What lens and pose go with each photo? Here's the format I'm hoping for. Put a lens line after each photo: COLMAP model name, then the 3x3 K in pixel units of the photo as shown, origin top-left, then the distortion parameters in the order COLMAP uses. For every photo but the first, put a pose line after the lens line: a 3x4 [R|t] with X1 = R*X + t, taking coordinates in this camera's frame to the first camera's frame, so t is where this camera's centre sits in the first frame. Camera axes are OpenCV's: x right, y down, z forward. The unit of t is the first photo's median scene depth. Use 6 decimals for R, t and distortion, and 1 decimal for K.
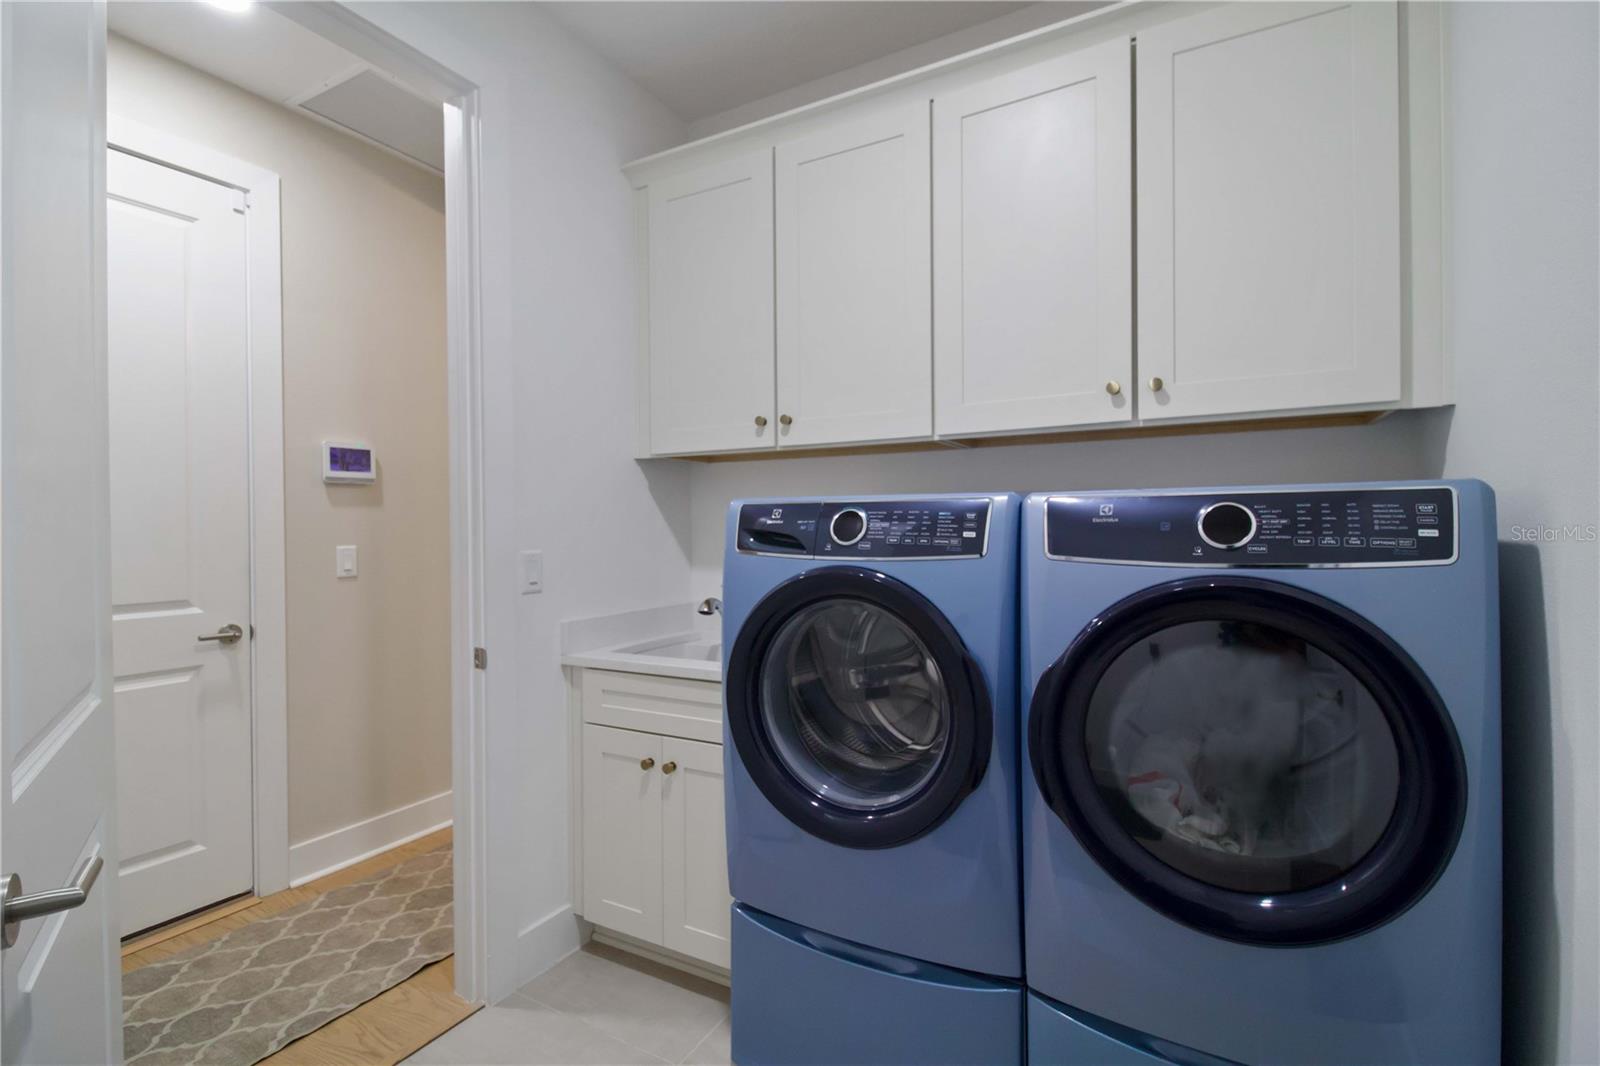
lens RADIAL K [[740.5, 0, 806.8], [0, 740.5, 526.7], [0, 0, 1]] dist [0.020399, -0.013288]
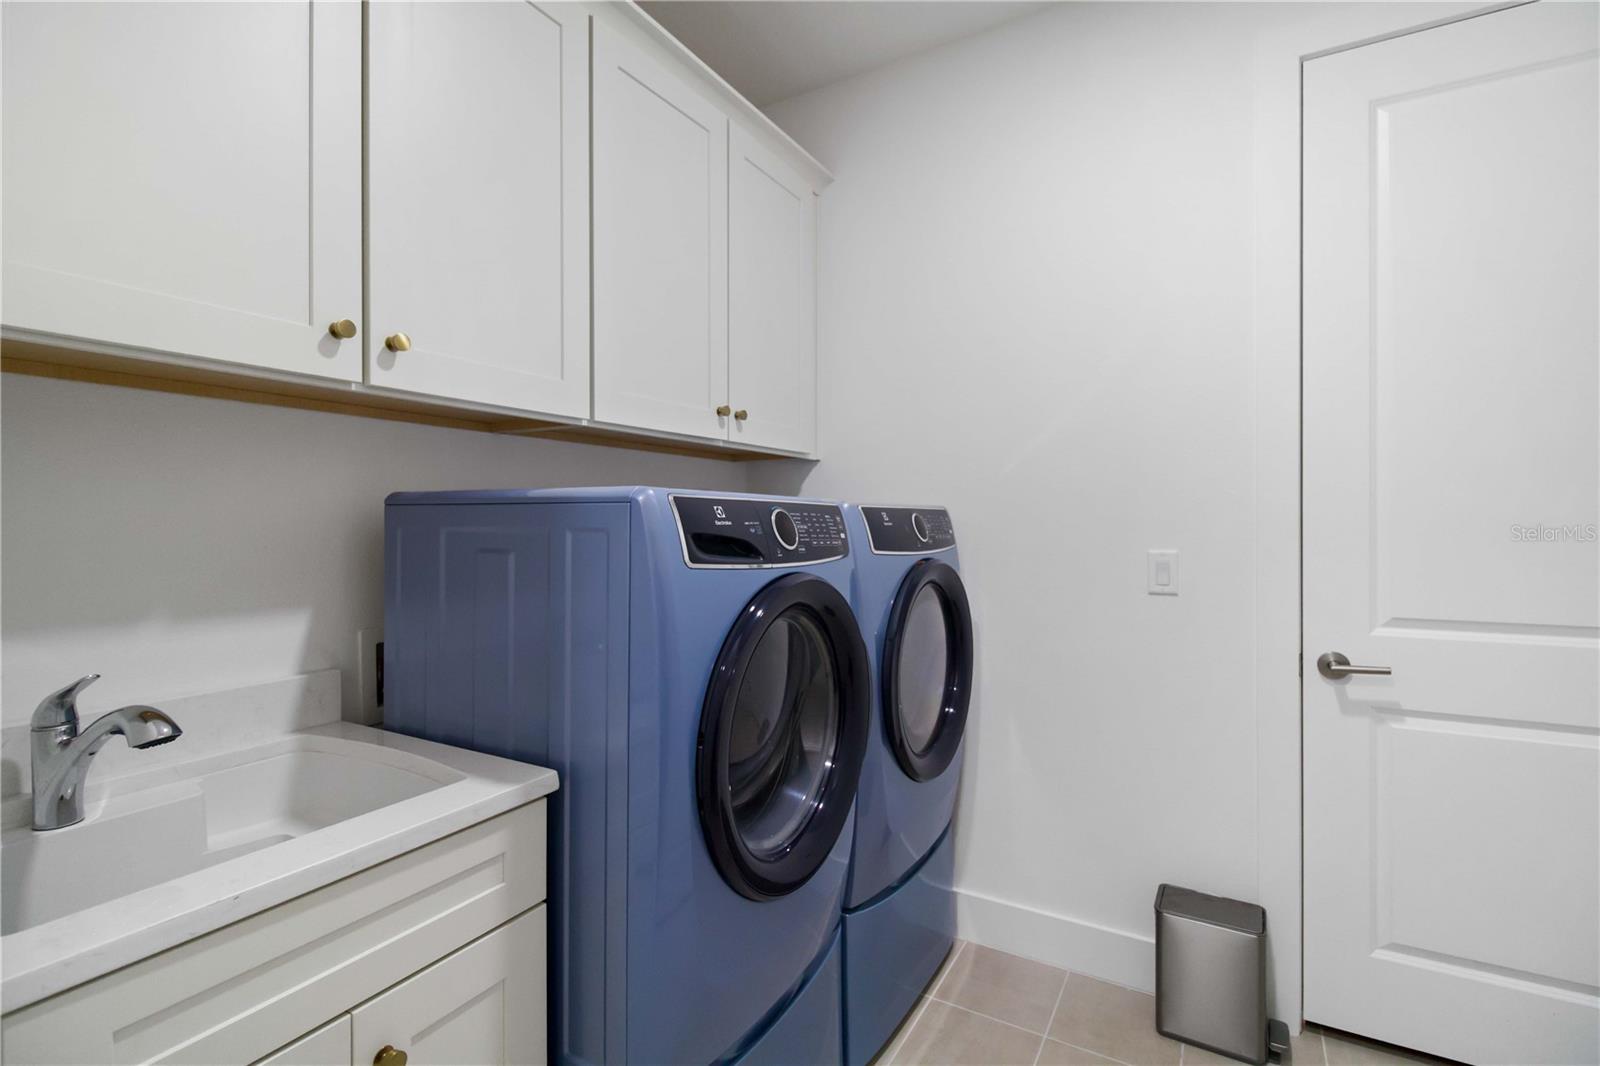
lens RADIAL K [[740.5, 0, 806.8], [0, 740.5, 526.7], [0, 0, 1]] dist [0.020399, -0.013288]
pose [[0.010246, 0.003286, 0.999942, -0.812691], [0.006437, 0.999974, -0.003352, 0.000307], [-0.999927, 0.006471, 0.010224, 0.930906]]
